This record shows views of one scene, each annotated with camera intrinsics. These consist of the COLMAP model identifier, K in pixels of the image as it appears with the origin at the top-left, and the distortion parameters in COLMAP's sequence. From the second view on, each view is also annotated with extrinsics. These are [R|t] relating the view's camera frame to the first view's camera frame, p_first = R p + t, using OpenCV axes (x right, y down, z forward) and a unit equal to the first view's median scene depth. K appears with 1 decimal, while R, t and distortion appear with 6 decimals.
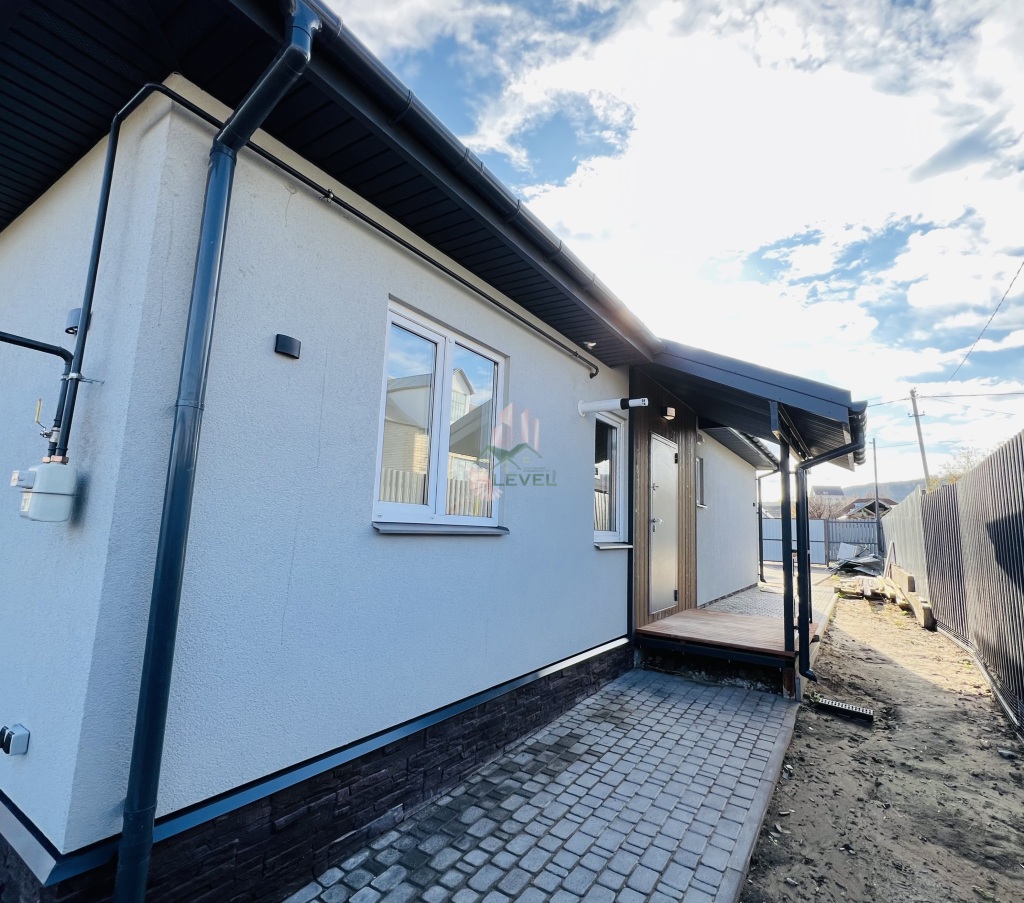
lens RADIAL K [[516.6, 0, 512.0], [0, 516.6, 451.5], [0, 0, 1]] dist [-0.000796, 0.001256]
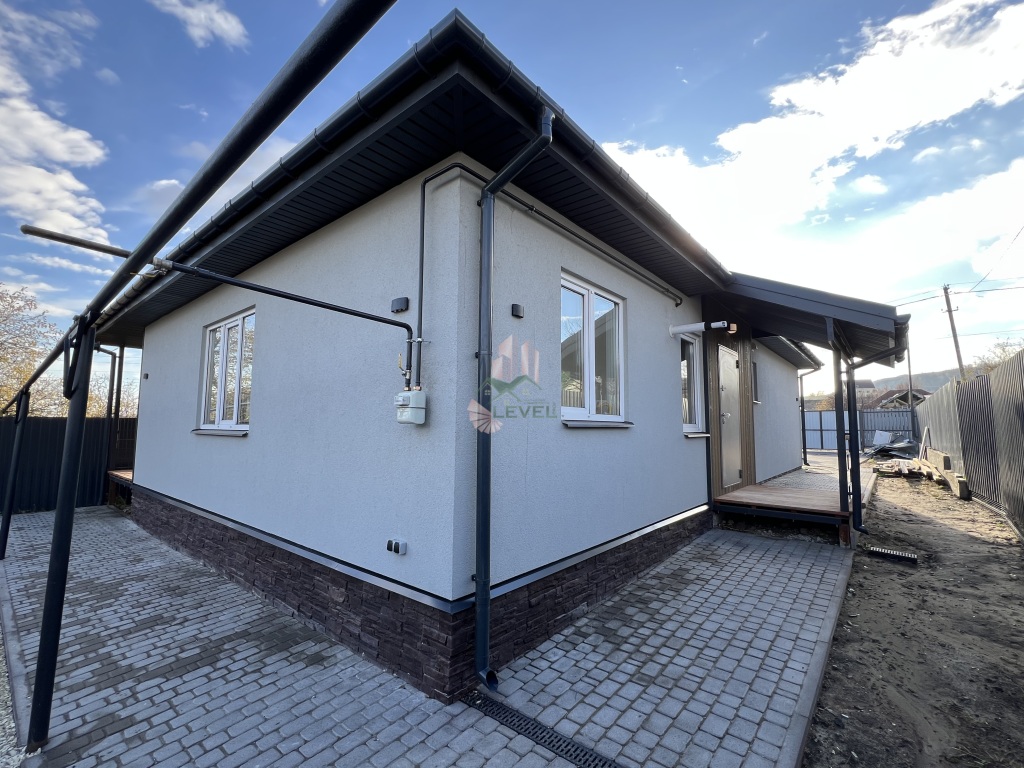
lens RADIAL K [[447.4, 0, 512.0], [0, 447.4, 384.0], [0, 0, 1]] dist [0.001388, 0.000185]
pose [[0.992955, -0.043879, -0.110066, -0.181918], [0.048970, 0.997831, 0.043981, -0.023716], [0.107897, -0.049061, 0.992951, -0.220752]]
